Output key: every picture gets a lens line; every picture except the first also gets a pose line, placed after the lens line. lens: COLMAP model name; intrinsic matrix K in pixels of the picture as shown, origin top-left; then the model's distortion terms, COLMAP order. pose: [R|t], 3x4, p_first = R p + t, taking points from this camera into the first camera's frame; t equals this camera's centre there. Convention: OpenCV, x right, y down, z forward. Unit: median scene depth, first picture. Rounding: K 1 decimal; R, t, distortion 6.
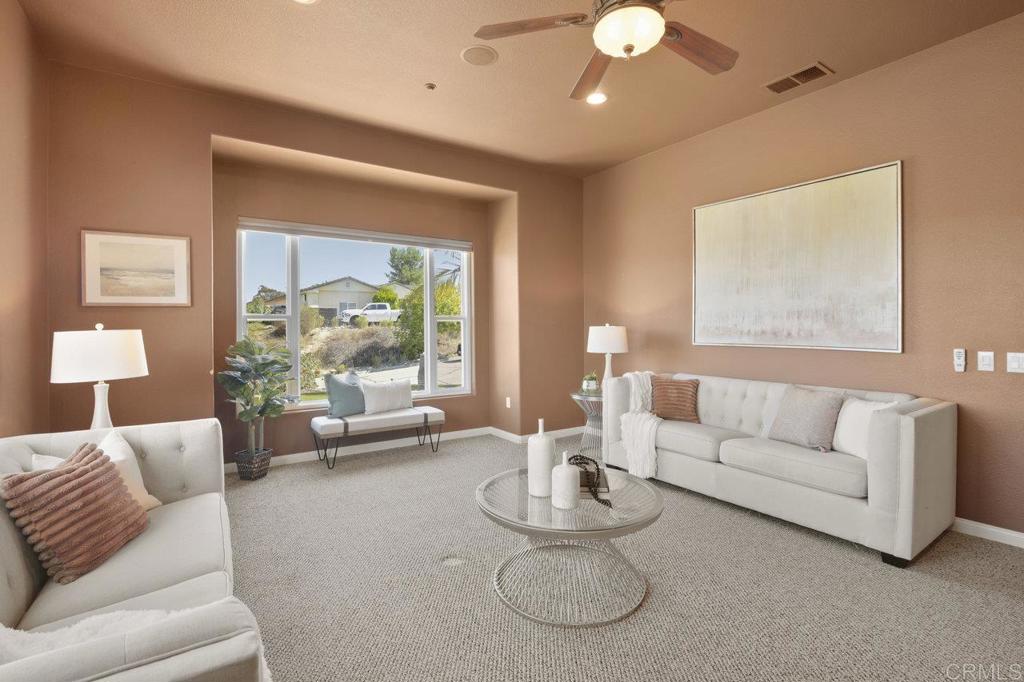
lens RADIAL K [[473.2, 0, 512.1], [0, 473.2, 337.0], [0, 0, 1]] dist [-0.019769, 0.001921]
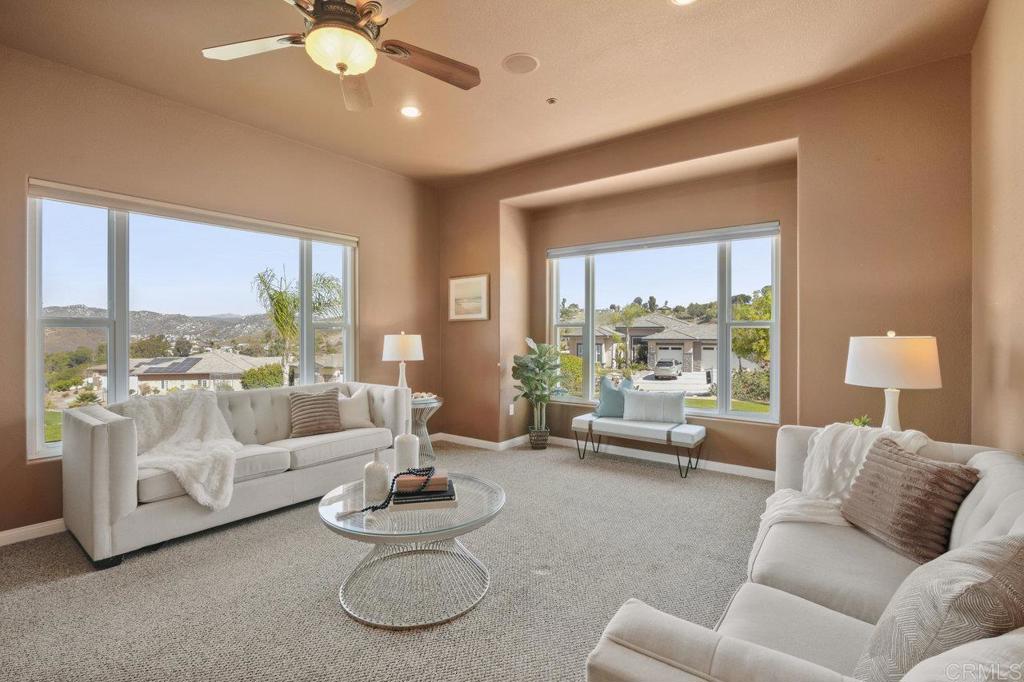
lens RADIAL K [[473.2, 0, 516.8], [0, 473.2, 344.1], [0, 0, 1]] dist [-0.019769, 0.001921]
pose [[0.313178, 0.028105, -0.949278, 0.633094], [-0.024908, 0.999461, 0.021373, -0.016615], [0.949368, 0.016951, 0.313710, 0.486579]]
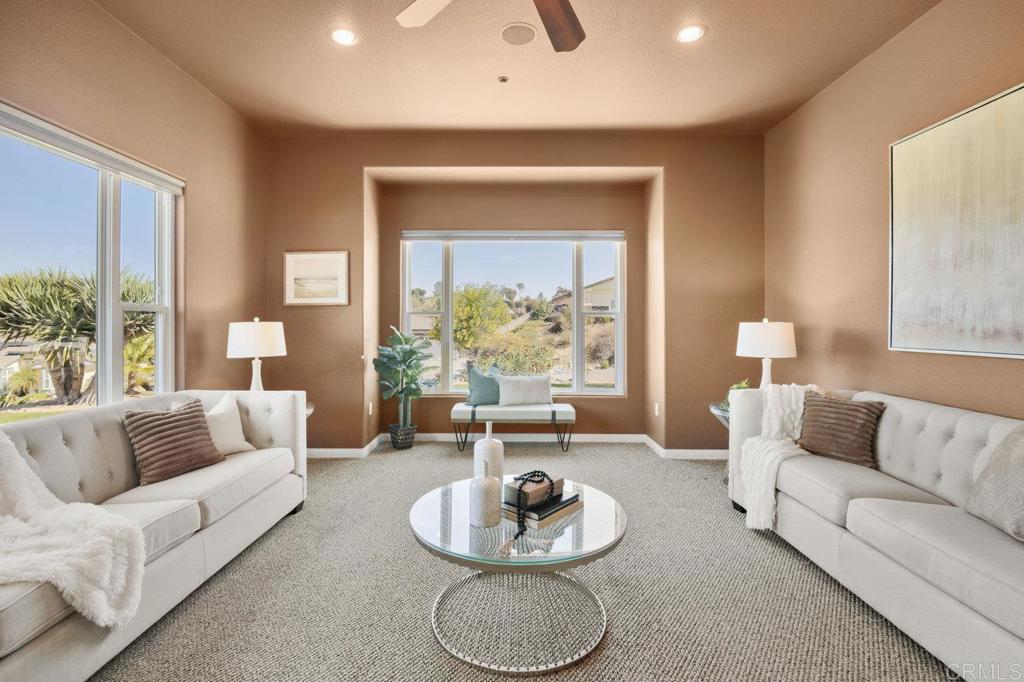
lens RADIAL K [[473.2, 0, 506.7], [0, 473.2, 333.3], [0, 0, 1]] dist [-0.019769, 0.001921]
pose [[0.819830, 0.016341, -0.572374, 0.326415], [-0.018486, 0.999827, 0.002066, 0.001389], [0.572309, 0.008887, 0.819990, 0.153020]]
